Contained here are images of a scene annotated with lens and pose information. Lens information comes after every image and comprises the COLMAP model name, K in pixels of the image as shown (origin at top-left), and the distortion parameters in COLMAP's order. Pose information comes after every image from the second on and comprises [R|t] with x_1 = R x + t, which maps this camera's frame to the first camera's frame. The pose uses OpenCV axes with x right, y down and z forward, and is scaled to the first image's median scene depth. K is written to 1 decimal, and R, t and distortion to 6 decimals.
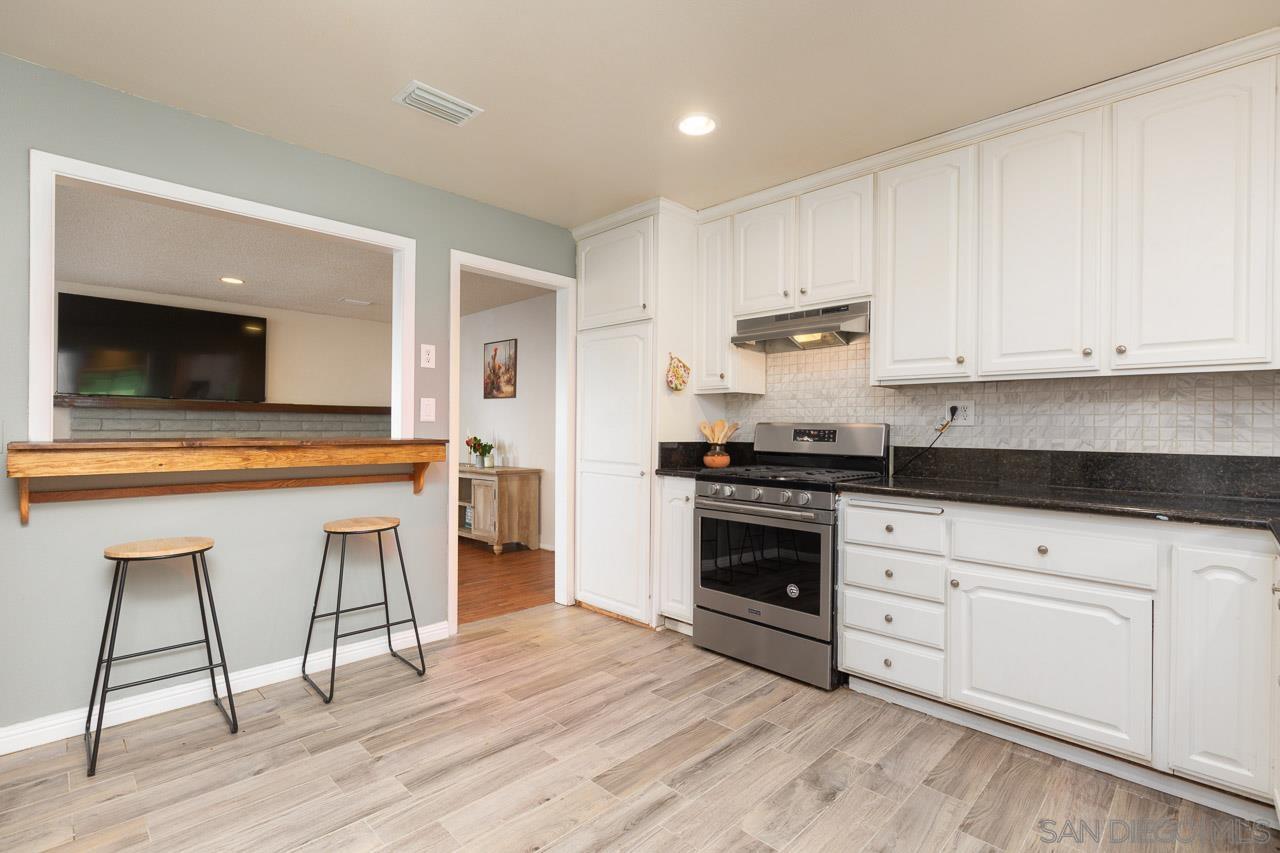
lens RADIAL K [[581.9, 0, 603.6], [0, 581.9, 425.7], [0, 0, 1]] dist [0.000947, 0.000210]
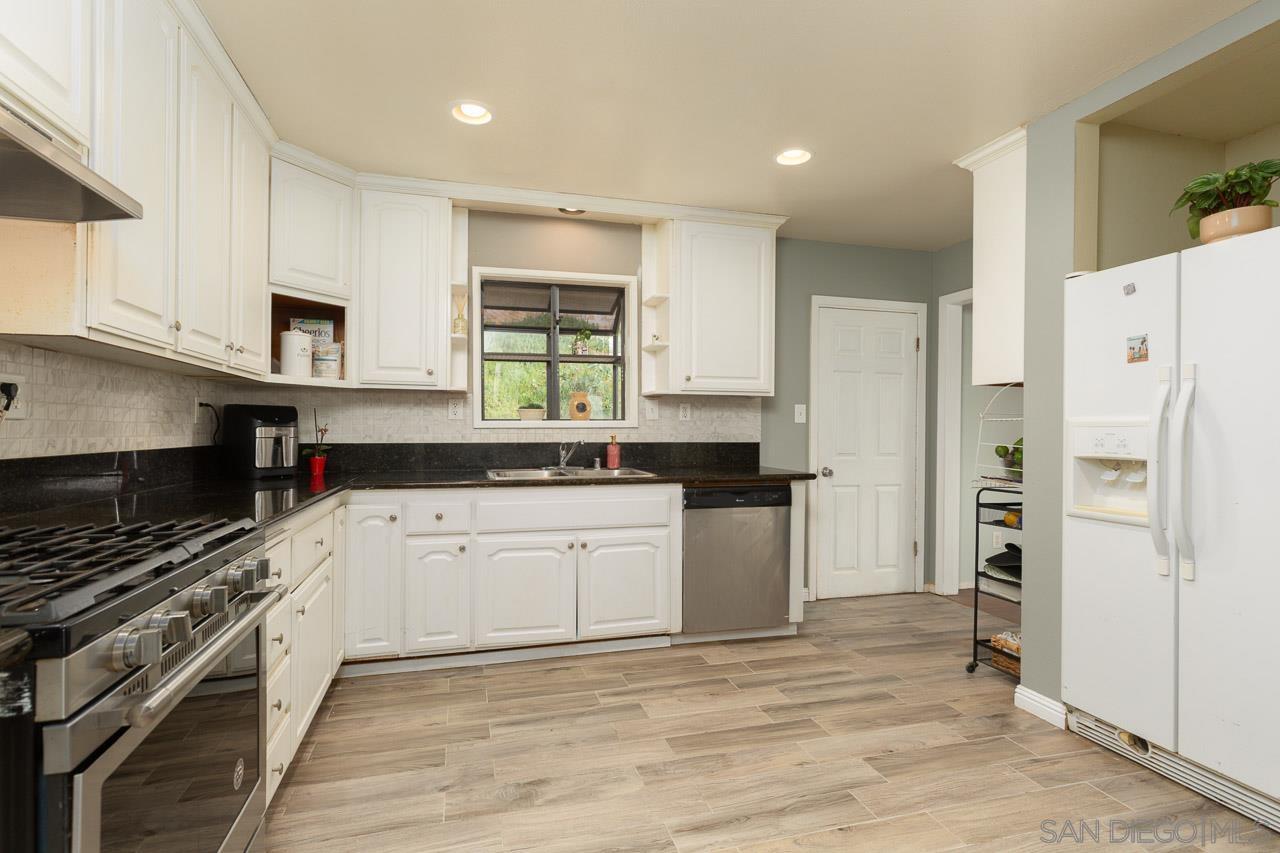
lens RADIAL K [[581.9, 0, 603.6], [0, 581.9, 425.7], [0, 0, 1]] dist [0.000947, 0.000210]
pose [[-0.855896, -0.014553, 0.516943, -0.236490], [-0.014577, 0.999886, 0.004014, -0.006766], [-0.516942, -0.004100, -0.856010, 1.779169]]
